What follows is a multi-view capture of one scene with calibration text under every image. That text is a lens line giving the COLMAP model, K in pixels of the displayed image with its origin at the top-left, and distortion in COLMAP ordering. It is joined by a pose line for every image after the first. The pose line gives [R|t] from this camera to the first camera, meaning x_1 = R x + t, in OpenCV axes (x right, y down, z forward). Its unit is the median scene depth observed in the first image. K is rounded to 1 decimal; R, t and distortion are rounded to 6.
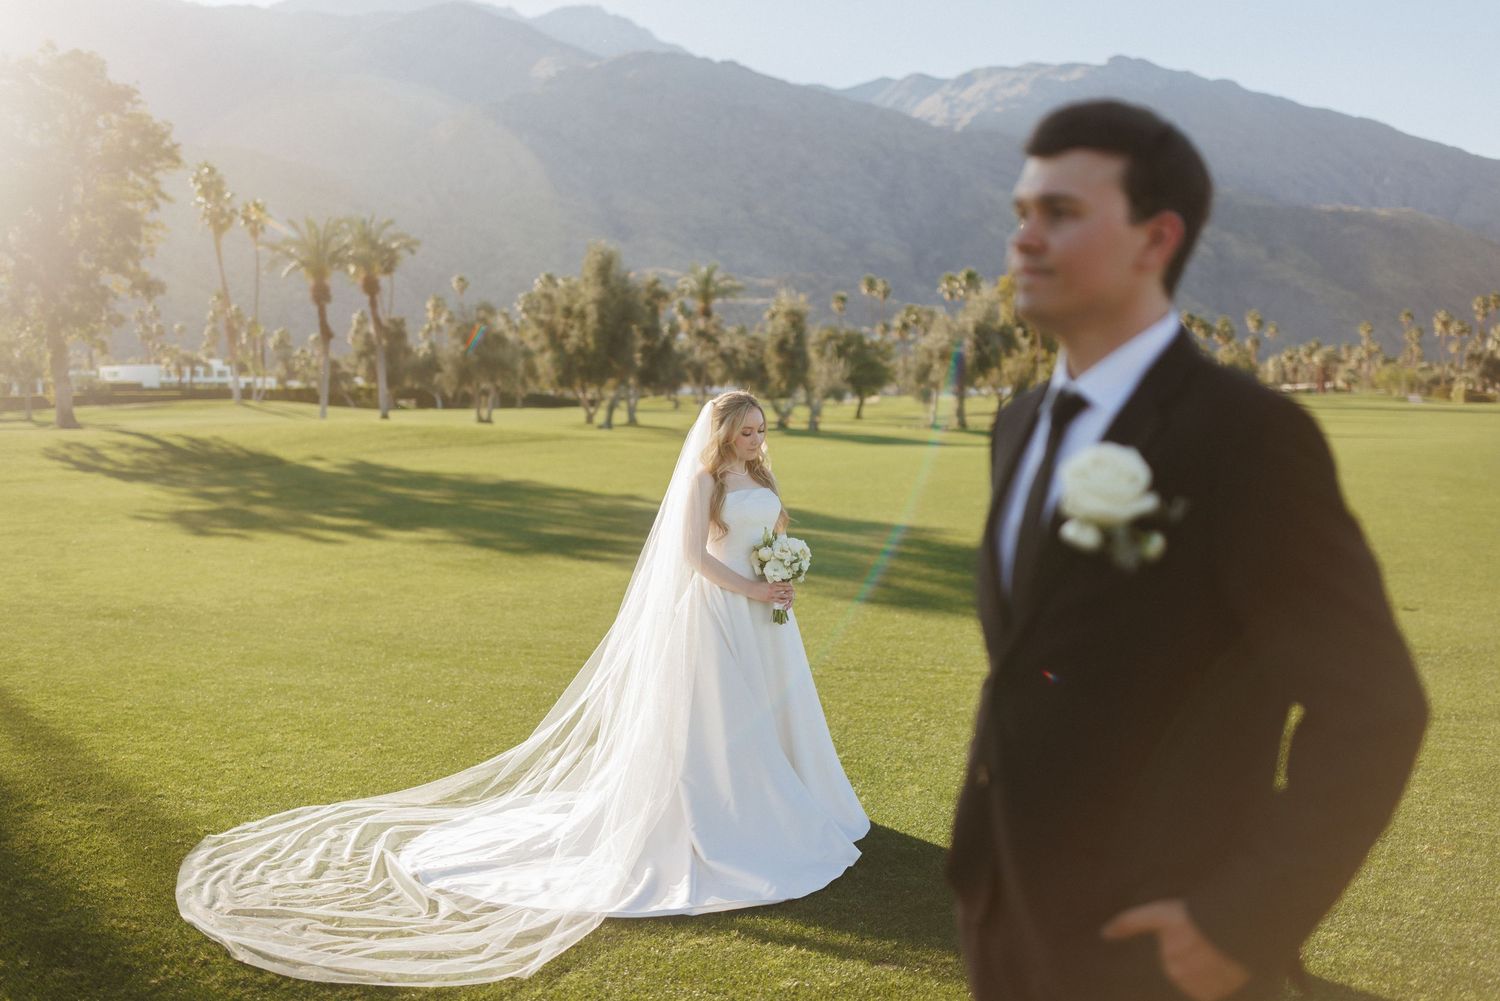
lens RADIAL K [[1462.3, 0, 750.0], [0, 1462.3, 500.5], [0, 0, 1]] dist [0.016475, 0.004966]
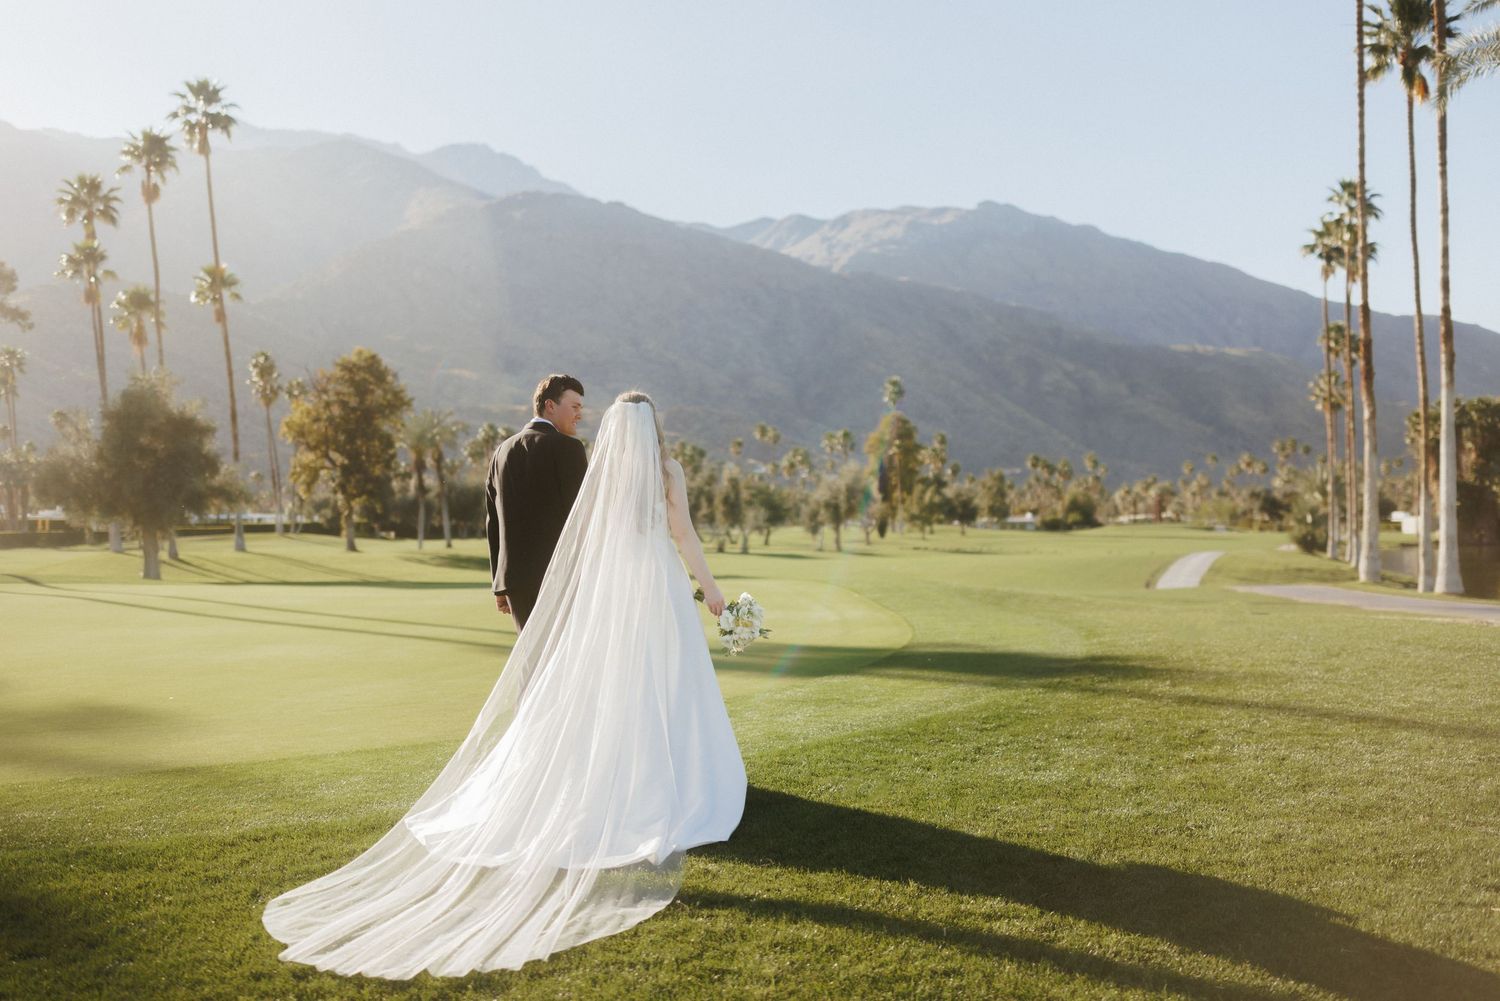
lens RADIAL K [[1567.2, 0, 698.8], [0, 1567.2, 547.7], [0, 0, 1]] dist [0.007716, -0.026020]
pose [[0.998703, -0.003030, 0.050816, -0.053290], [0.005841, 0.998455, -0.055258, 0.022782], [-0.050570, 0.055483, 0.997178, -0.393713]]
